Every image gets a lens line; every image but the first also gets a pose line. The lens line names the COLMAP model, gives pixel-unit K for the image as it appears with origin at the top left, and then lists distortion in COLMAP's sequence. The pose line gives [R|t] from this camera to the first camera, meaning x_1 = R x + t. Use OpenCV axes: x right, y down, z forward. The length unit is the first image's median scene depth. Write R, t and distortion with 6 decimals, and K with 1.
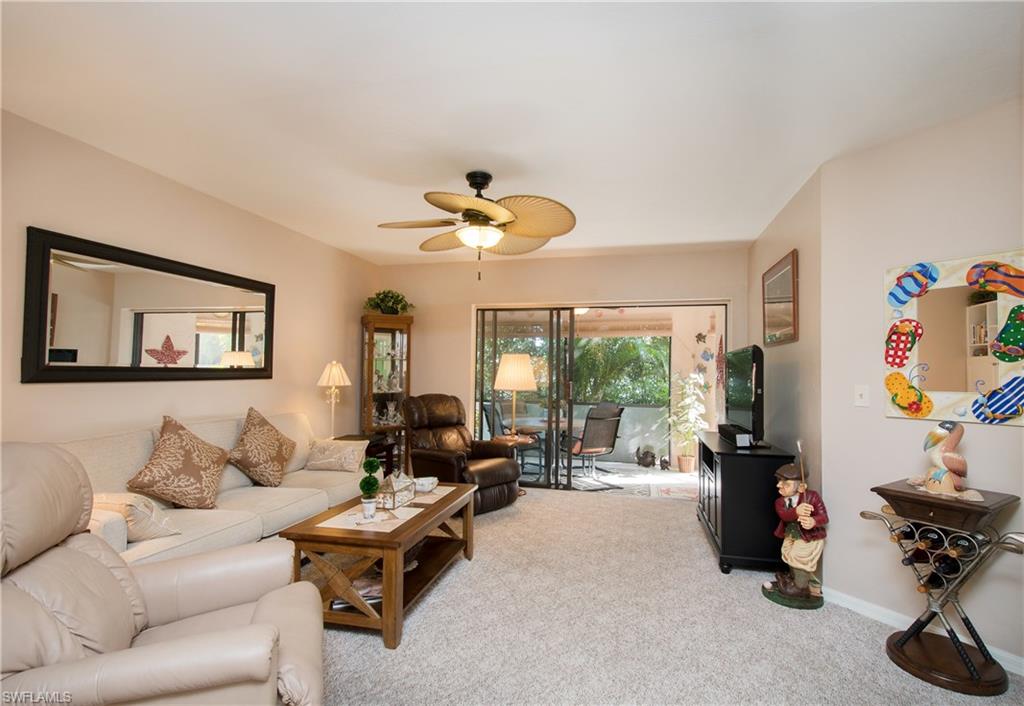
lens RADIAL K [[476.4, 0, 528.4], [0, 476.4, 354.0], [0, 0, 1]] dist [0.022154, -0.000996]
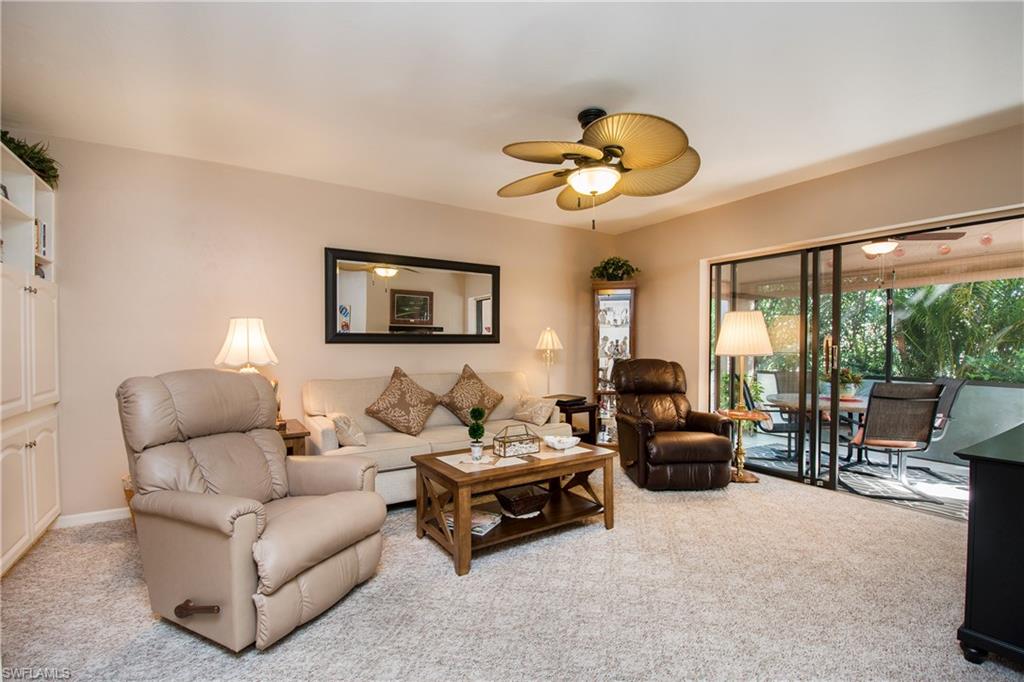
lens RADIAL K [[457.4, 0, 516.2], [0, 457.4, 345.2], [0, 0, 1]] dist [0.002435, -0.007435]
pose [[0.721262, -0.012486, -0.692550, 0.240343], [0.034749, 0.999231, 0.018174, 0.029444], [0.691791, -0.037174, 0.721141, 0.152505]]
